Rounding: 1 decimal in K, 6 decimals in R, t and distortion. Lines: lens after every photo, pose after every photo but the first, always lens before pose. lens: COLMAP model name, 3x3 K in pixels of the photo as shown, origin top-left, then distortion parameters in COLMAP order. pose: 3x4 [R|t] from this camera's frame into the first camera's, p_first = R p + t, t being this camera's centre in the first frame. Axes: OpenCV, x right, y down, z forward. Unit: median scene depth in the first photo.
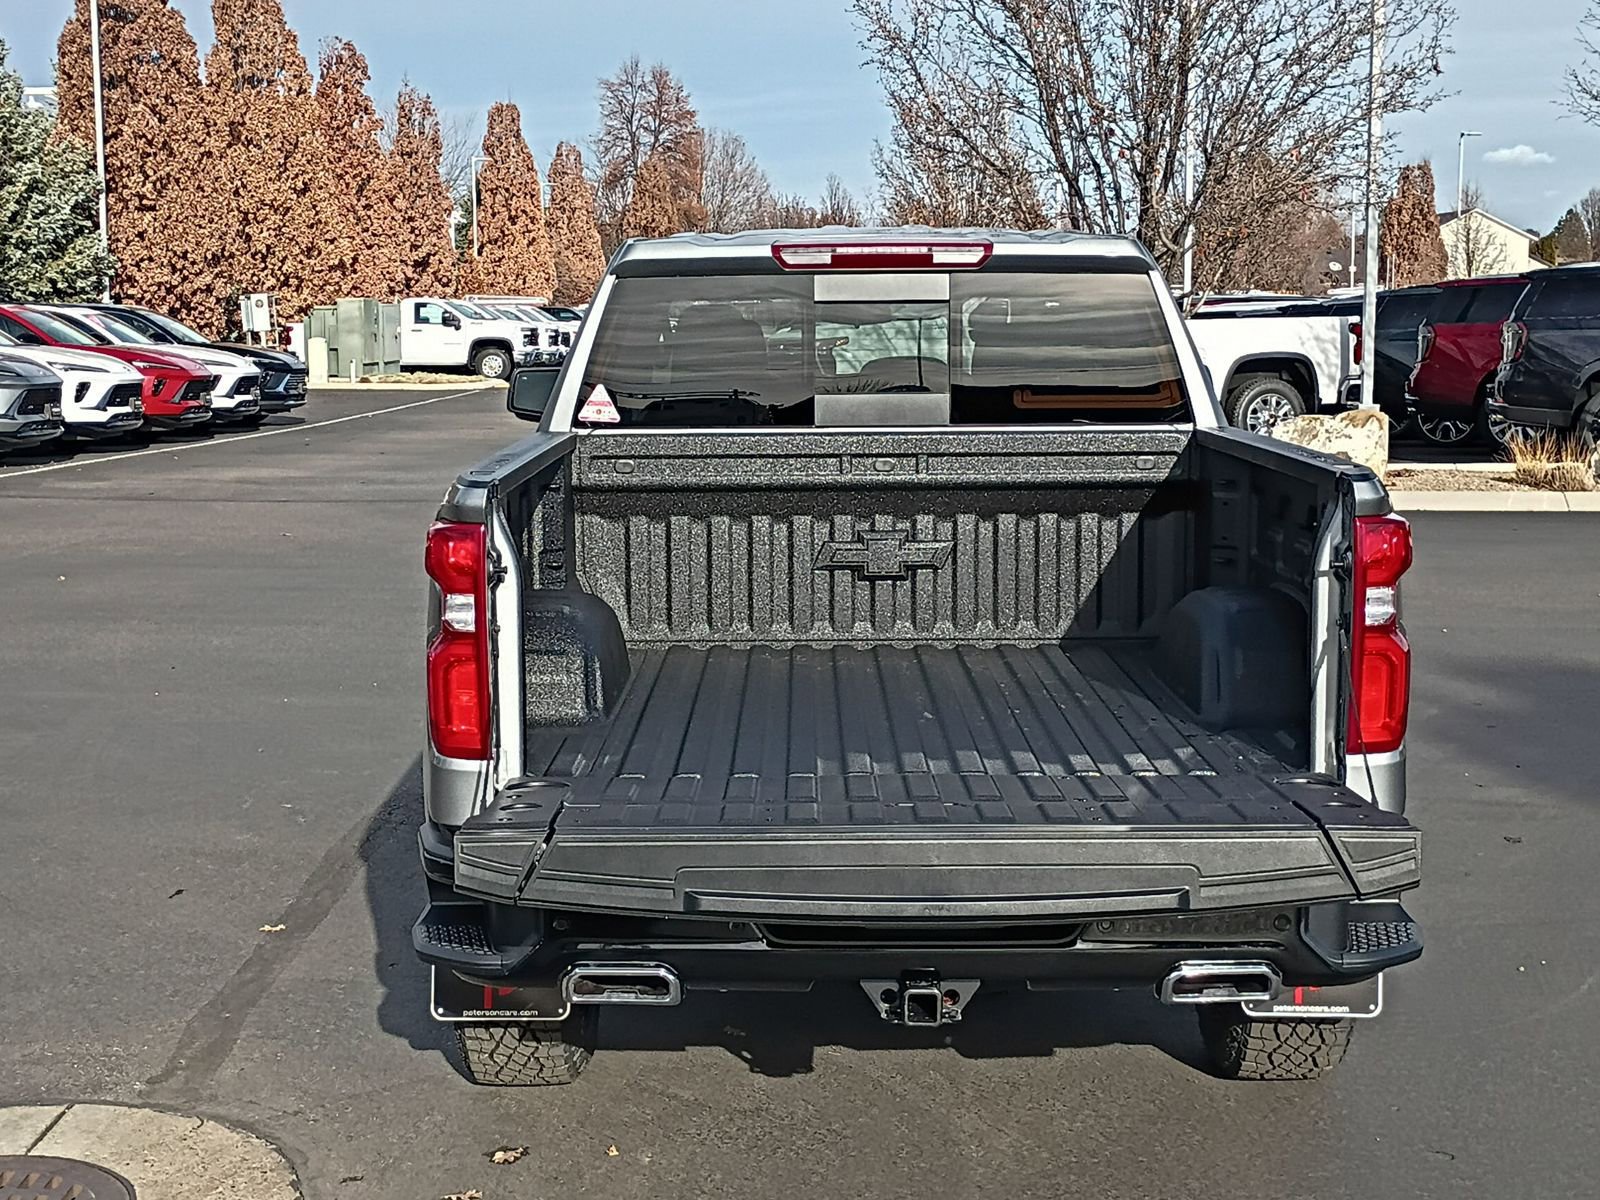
lens RADIAL K [[2307.5, 0, 800.0], [0, 2307.5, 600.0], [0, 0, 1]] dist [0.032739, -0.013799]
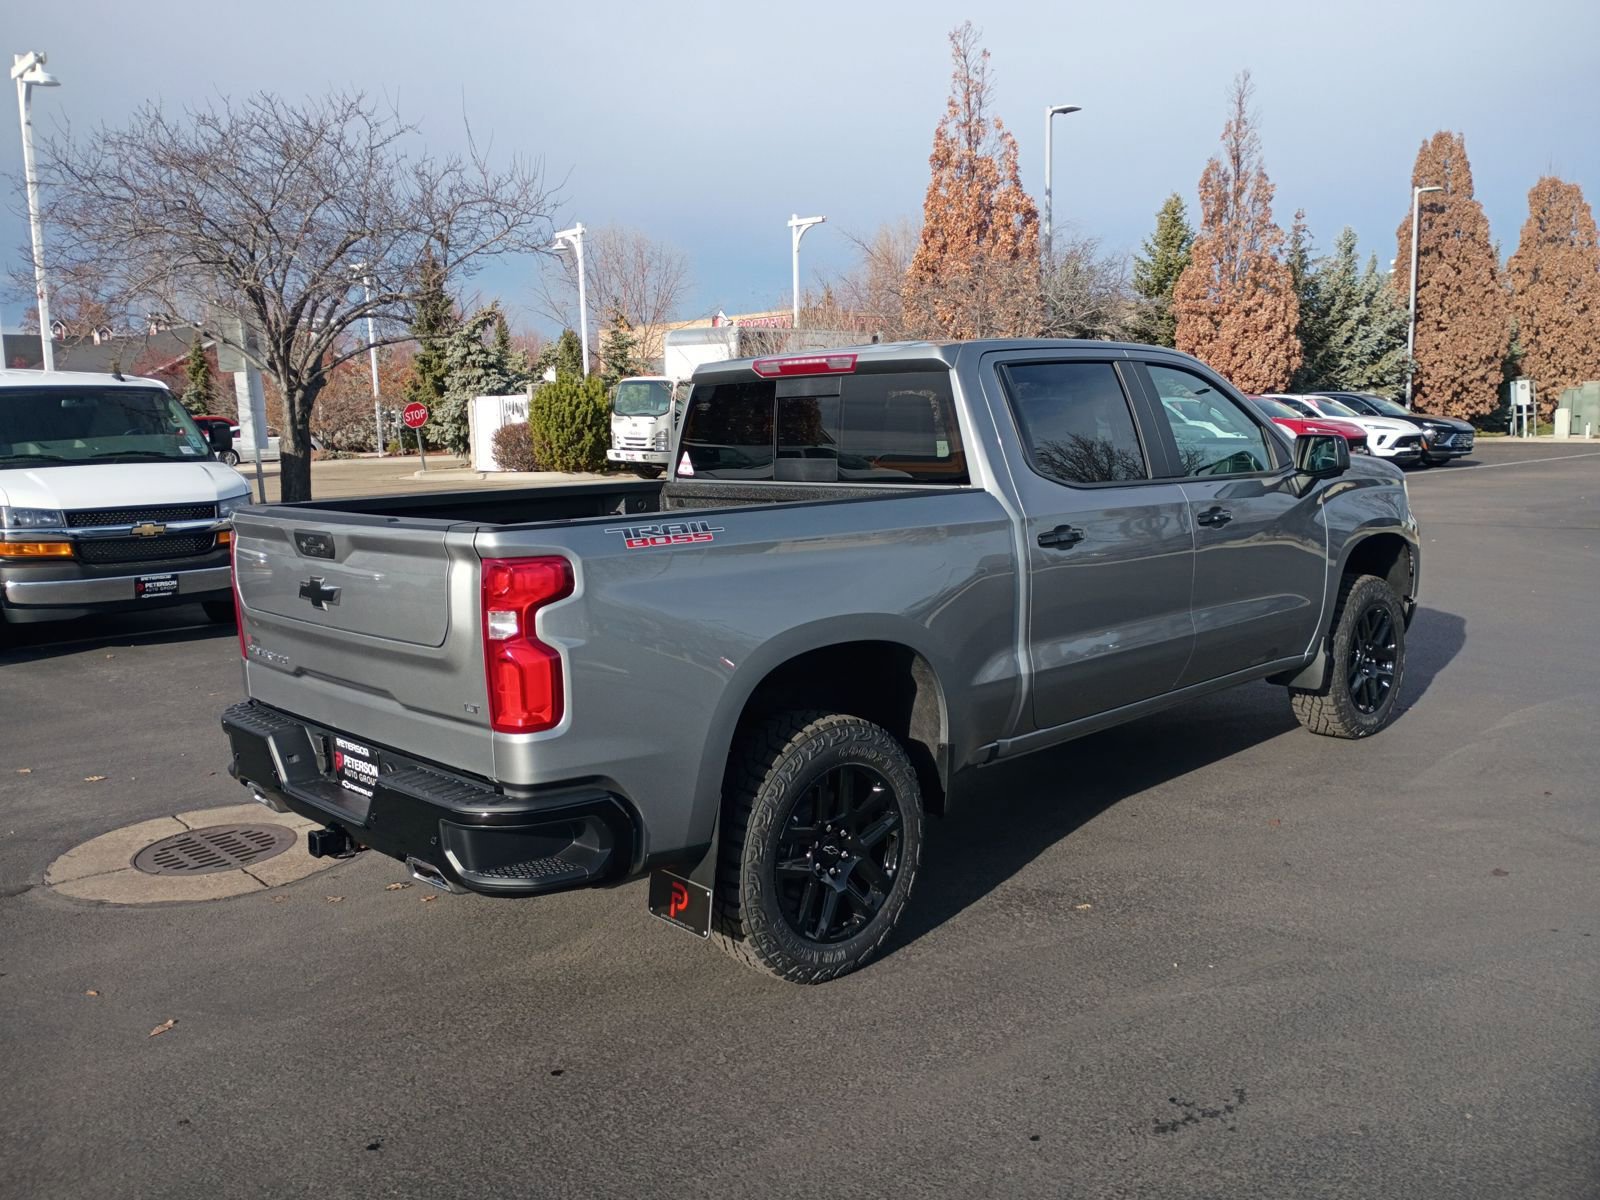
lens RADIAL K [[1308.1, 0, 788.5], [0, 1308.1, 596.7], [0, 0, 1]] dist [0.058051, -0.070269]
pose [[0.701294, 0.084701, -0.707822, 0.172776], [-0.066226, 0.996363, 0.053614, -0.012559], [0.709789, 0.009277, 0.704353, 0.109831]]
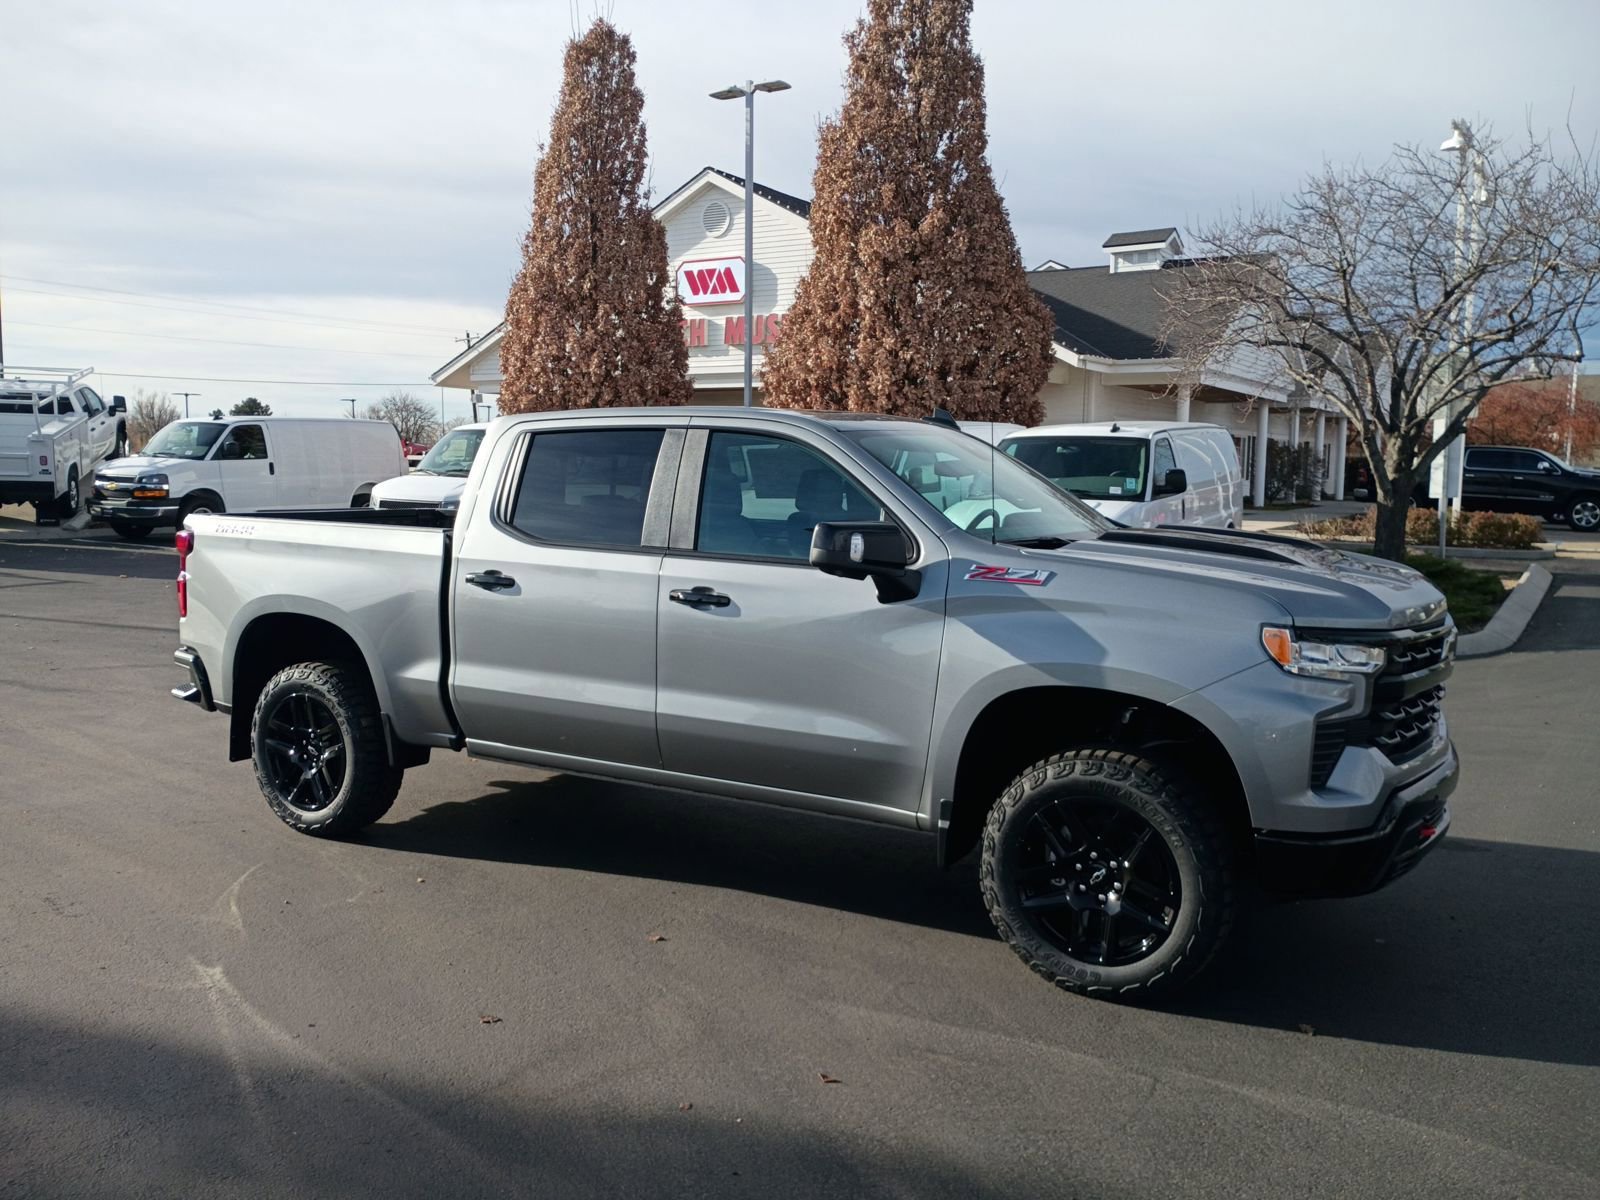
lens RADIAL K [[1308.1, 0, 788.5], [0, 1308.1, 596.7], [0, 0, 1]] dist [0.058051, -0.070269]
pose [[-0.494663, 0.085727, -0.864846, 0.246622], [-0.117322, 0.979427, 0.164189, -0.062310], [0.861129, 0.182684, -0.474429, 0.489487]]
